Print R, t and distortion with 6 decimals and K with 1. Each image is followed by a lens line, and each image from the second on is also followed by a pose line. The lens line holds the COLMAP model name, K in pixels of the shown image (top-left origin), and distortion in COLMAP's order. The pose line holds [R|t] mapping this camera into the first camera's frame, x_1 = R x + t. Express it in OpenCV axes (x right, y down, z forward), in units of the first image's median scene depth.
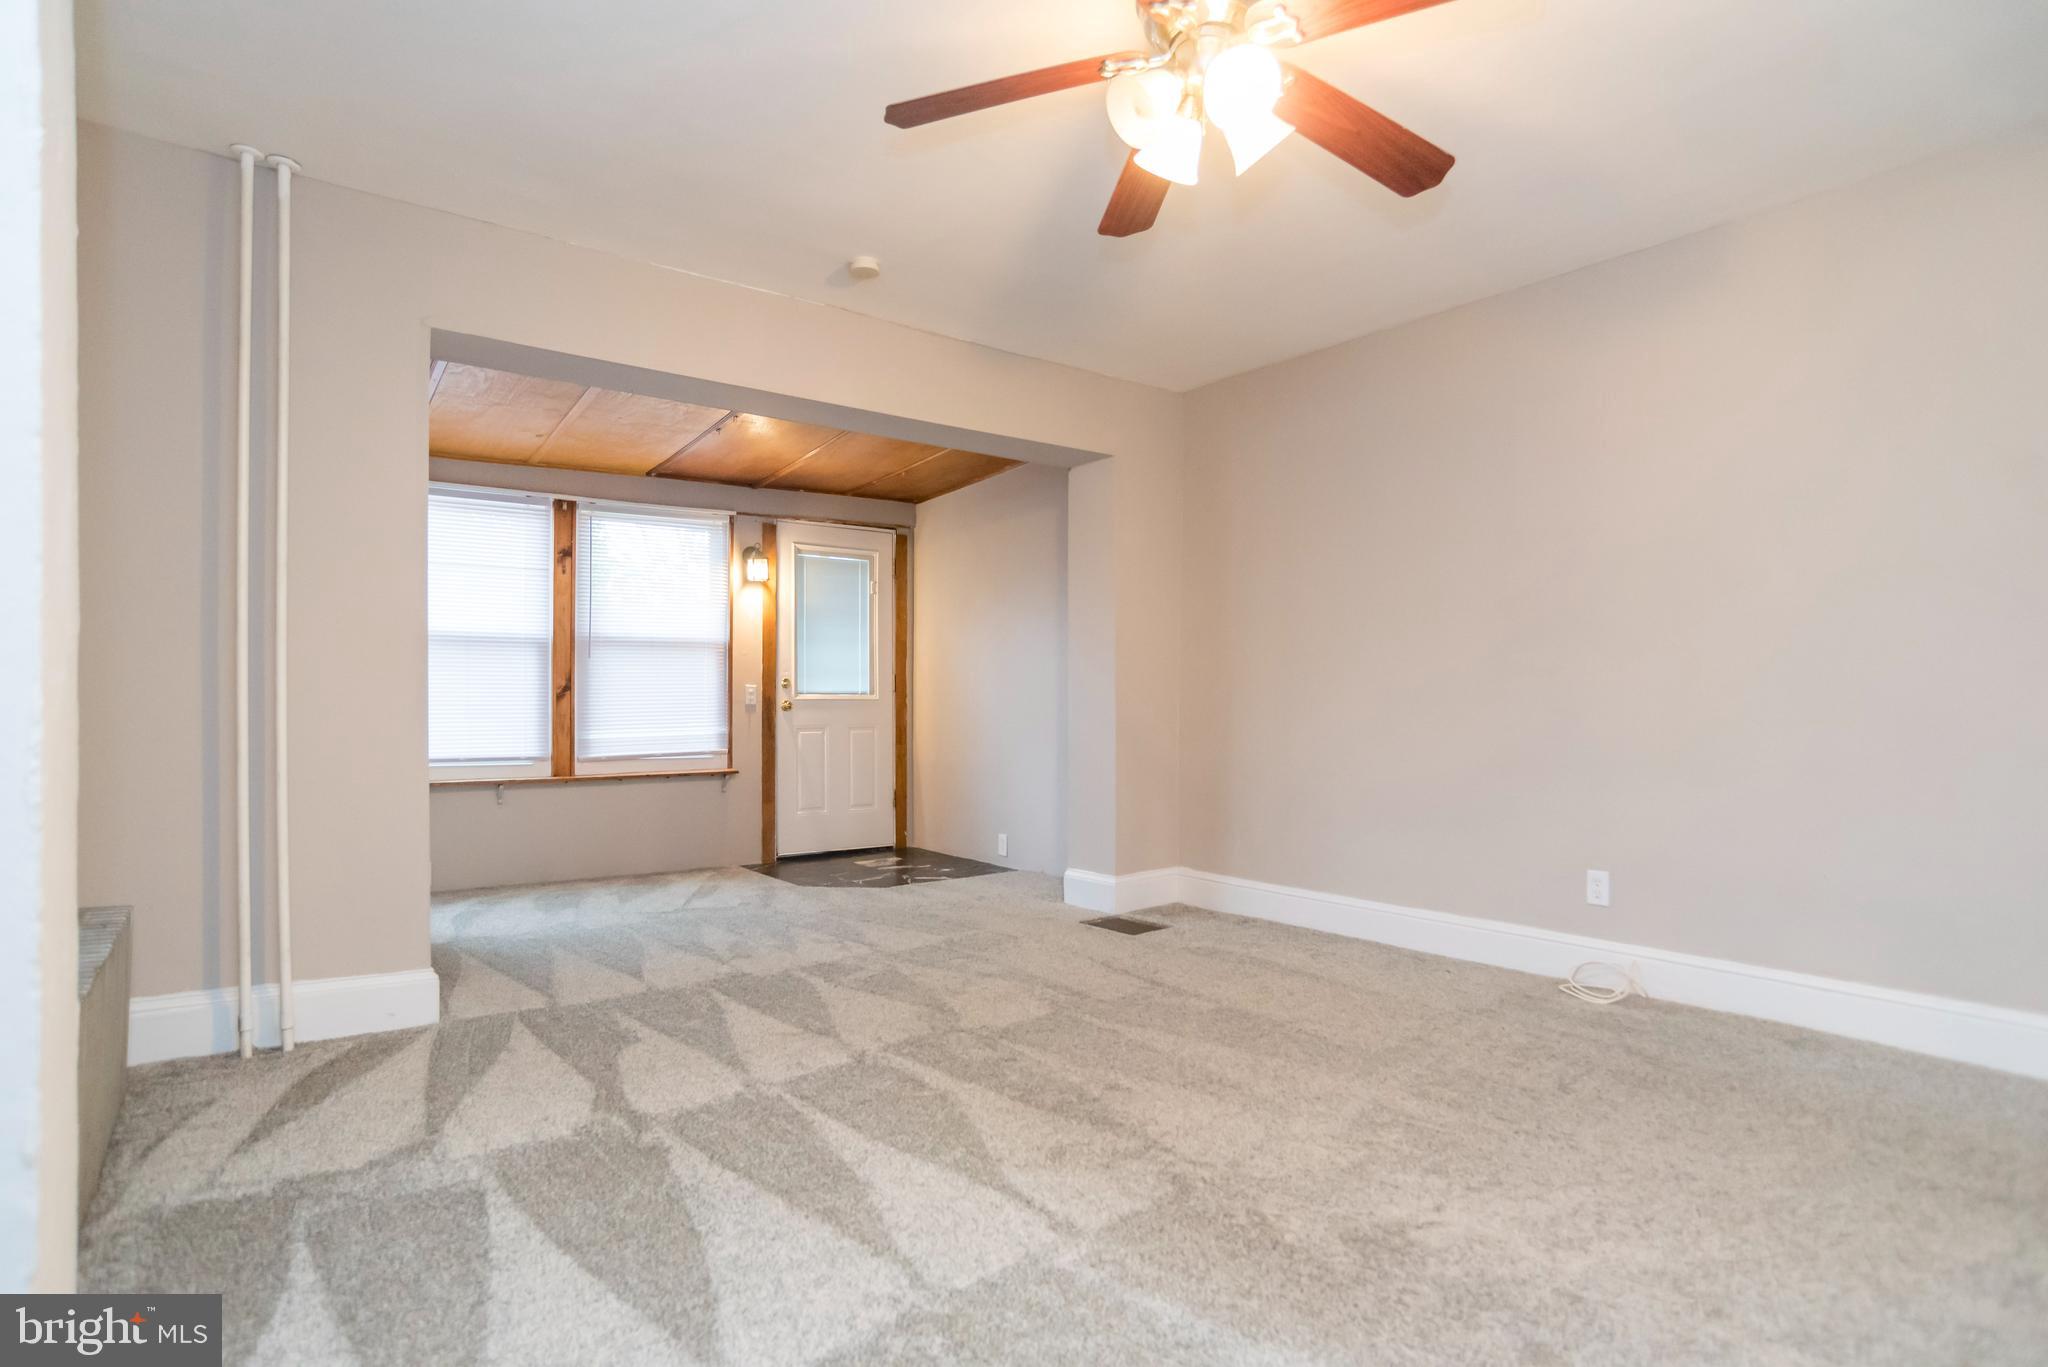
lens RADIAL K [[1056.2, 0, 1028.1], [0, 1056.2, 709.6], [0, 0, 1]] dist [-0.083817, 0.049489]
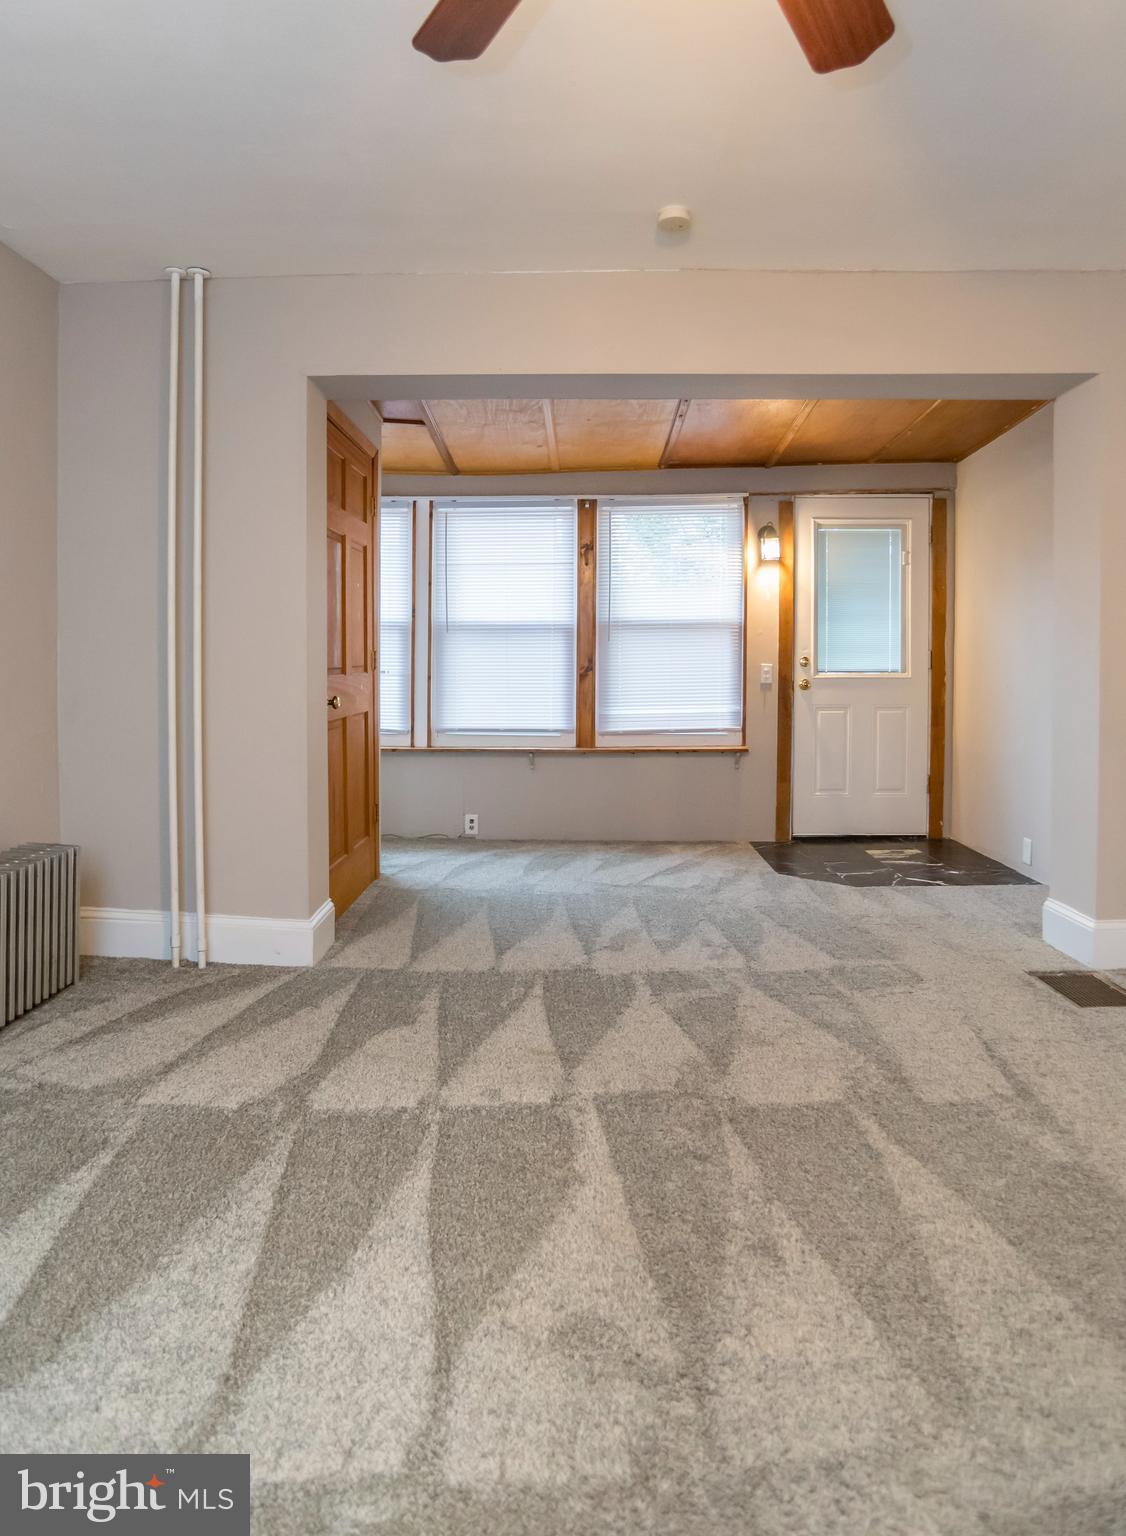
lens RADIAL K [[954.7, 0, 549.2], [0, 954.7, 669.9], [0, 0, 1]] dist [-0.085563, 0.054351]
pose [[0.769991, 0.002241, -0.638050, 0.175034], [-0.003109, 0.999995, -0.000240, -0.018686], [0.638047, 0.002168, 0.769995, 0.188440]]
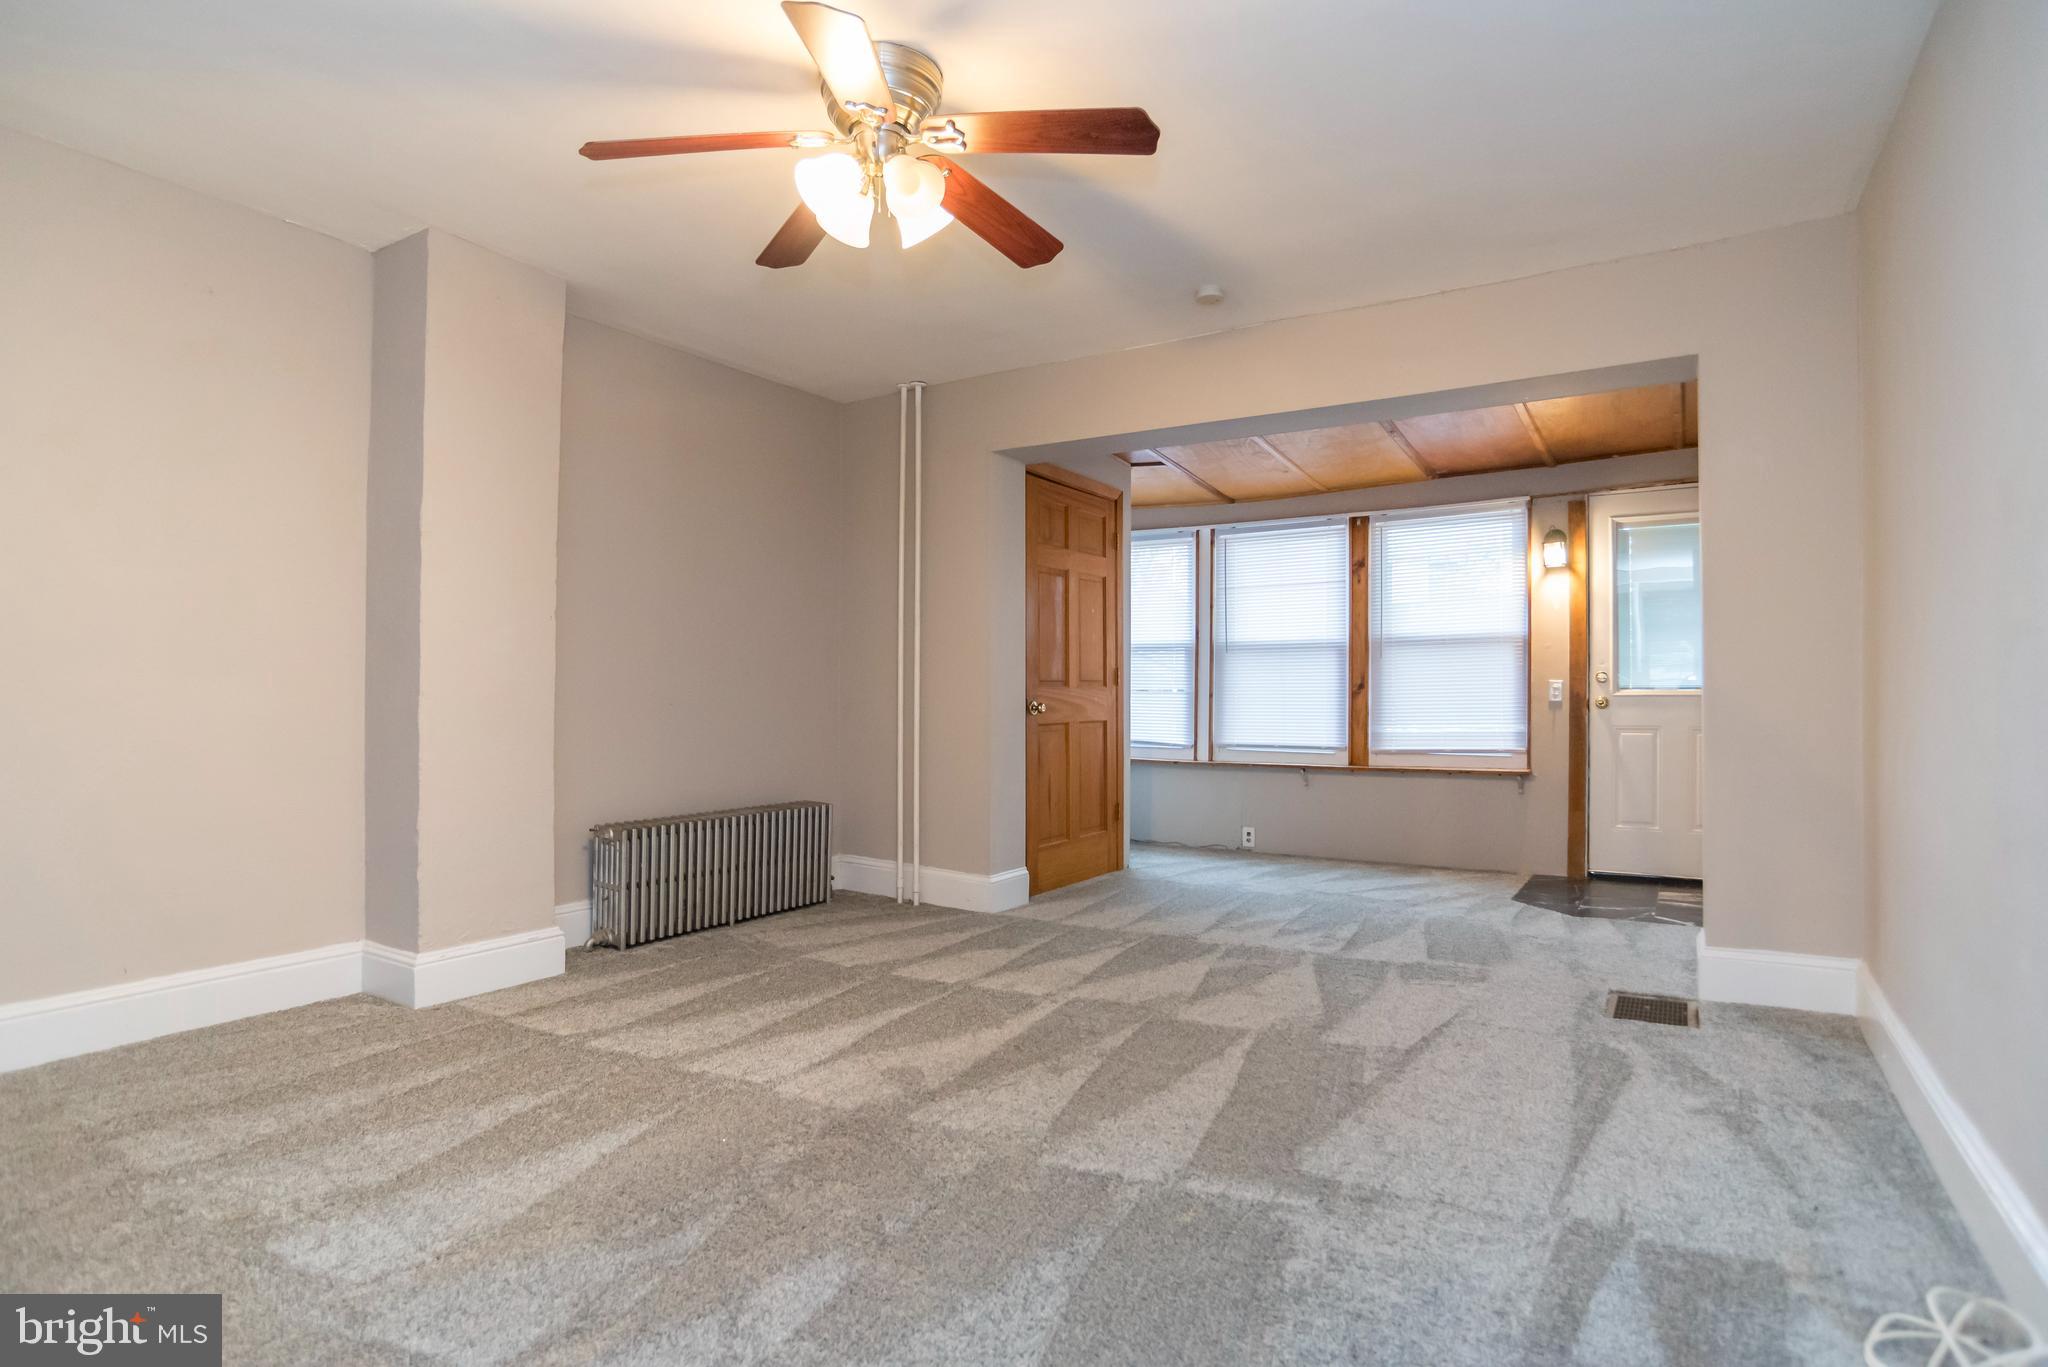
lens RADIAL K [[1074.0, 0, 1023.6], [0, 1074.0, 650.6], [0, 0, 1]] dist [-0.074236, 0.041993]
pose [[0.341770, -0.042040, -0.938843, 0.498994], [-0.009106, 0.998804, -0.048040, -0.000533], [0.939740, 0.024968, 0.340978, 0.278299]]
